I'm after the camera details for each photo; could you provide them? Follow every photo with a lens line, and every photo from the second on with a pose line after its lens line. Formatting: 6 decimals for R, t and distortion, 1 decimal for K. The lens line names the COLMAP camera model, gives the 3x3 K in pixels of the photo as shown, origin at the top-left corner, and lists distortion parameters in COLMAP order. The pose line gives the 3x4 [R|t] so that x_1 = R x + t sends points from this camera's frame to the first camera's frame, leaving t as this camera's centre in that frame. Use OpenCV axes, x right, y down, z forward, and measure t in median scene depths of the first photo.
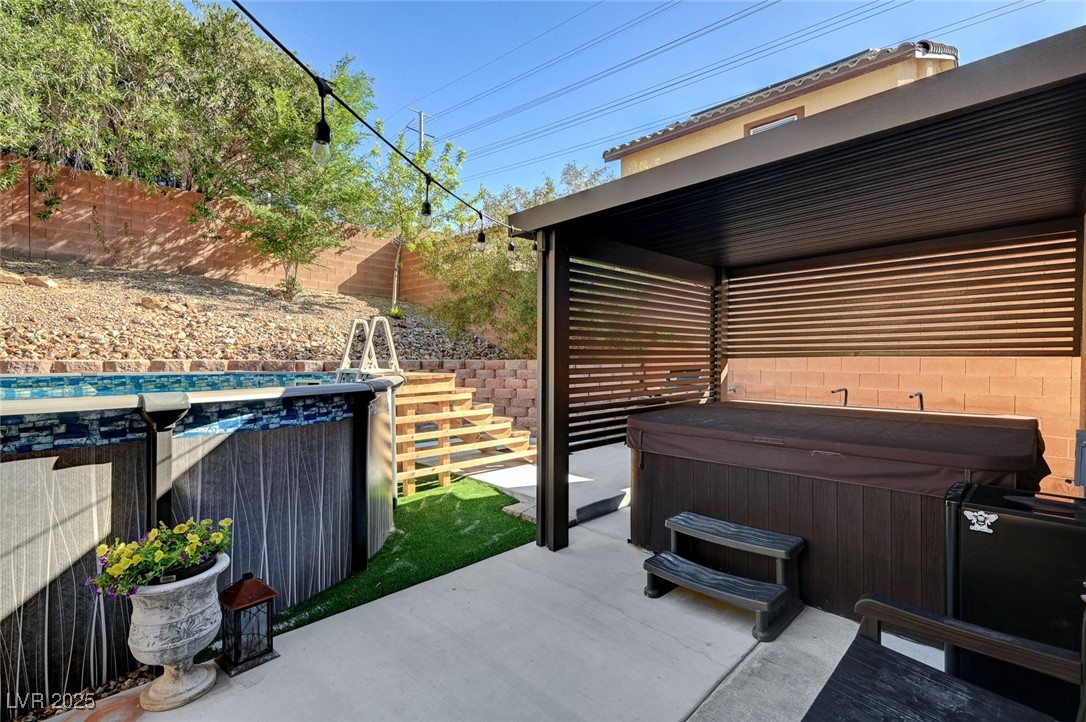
lens RADIAL K [[489.0, 0, 550.3], [0, 489.0, 371.1], [0, 0, 1]] dist [-0.000021, 0.000066]
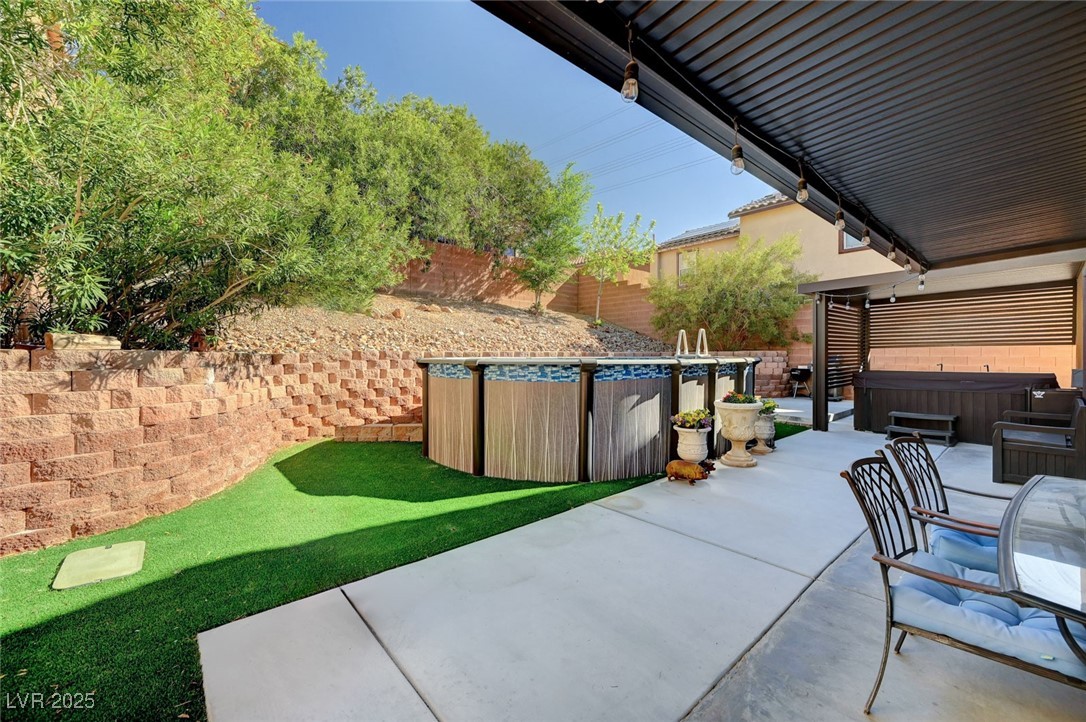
lens RADIAL K [[434.3, 0, 540.3], [0, 434.3, 362.9], [0, 0, 1]] dist [-0.000124, 0.000940]
pose [[0.996891, -0.005441, -0.078610, -0.754905], [0.004610, 0.999931, -0.010760, 0.040877], [0.078663, 0.010364, 0.996847, -0.739378]]
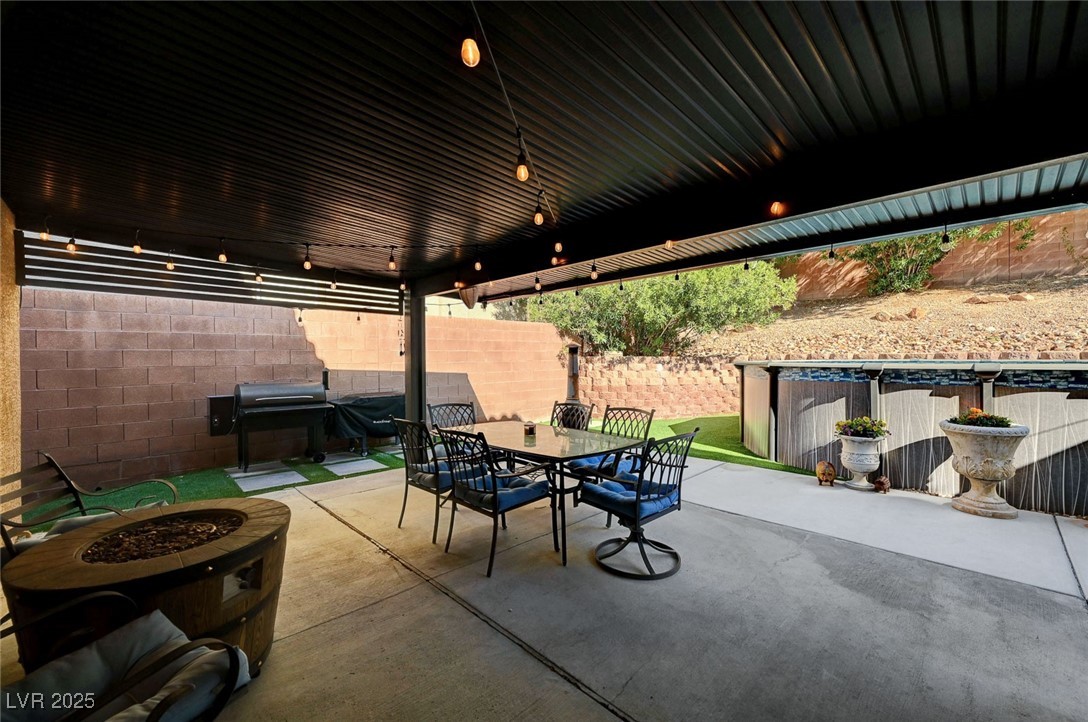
lens RADIAL K [[435.1, 0, 538.0], [0, 435.1, 363.4], [0, 0, 1]] dist [-0.000124, 0.000940]
pose [[-0.036261, 0.008662, -0.999305, 0.321213], [-0.022576, 0.999700, 0.009484, 0.031547], [0.999087, 0.022904, -0.036054, -0.417260]]
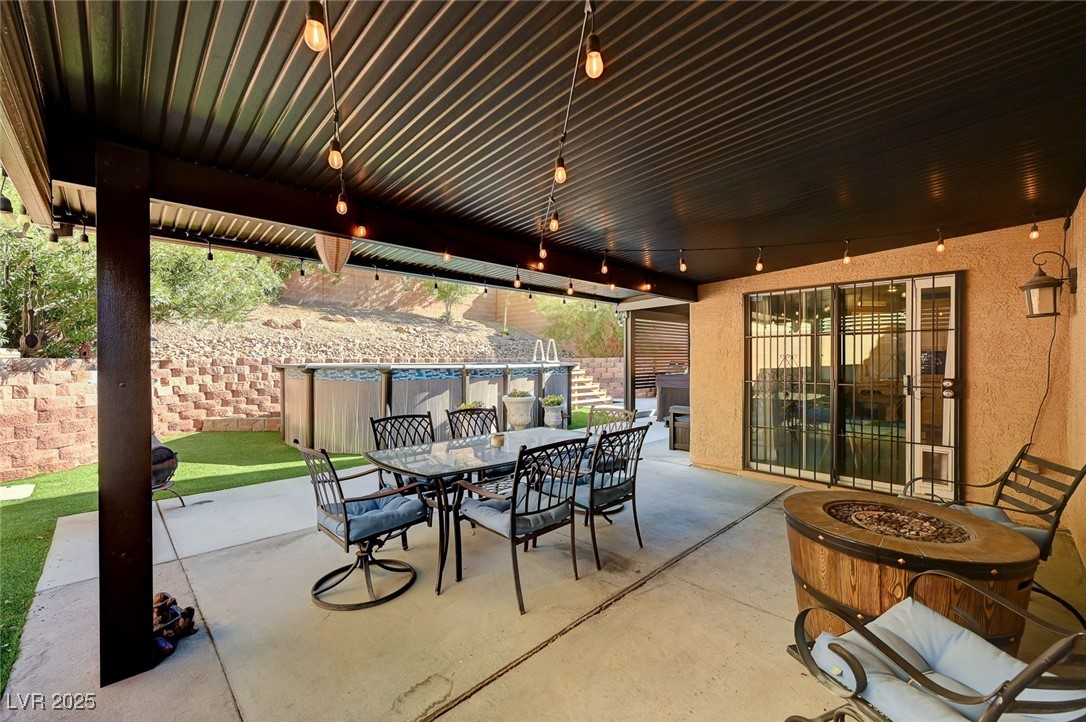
lens RADIAL K [[454.1, 0, 547.1], [0, 454.1, 368.5], [0, 0, 1]] dist [-0.004024, 0.000928]
pose [[0.999881, -0.005566, -0.014394, -0.288695], [0.005421, 0.999935, -0.010079, 0.049927], [0.014450, 0.009999, 0.999846, -1.093661]]
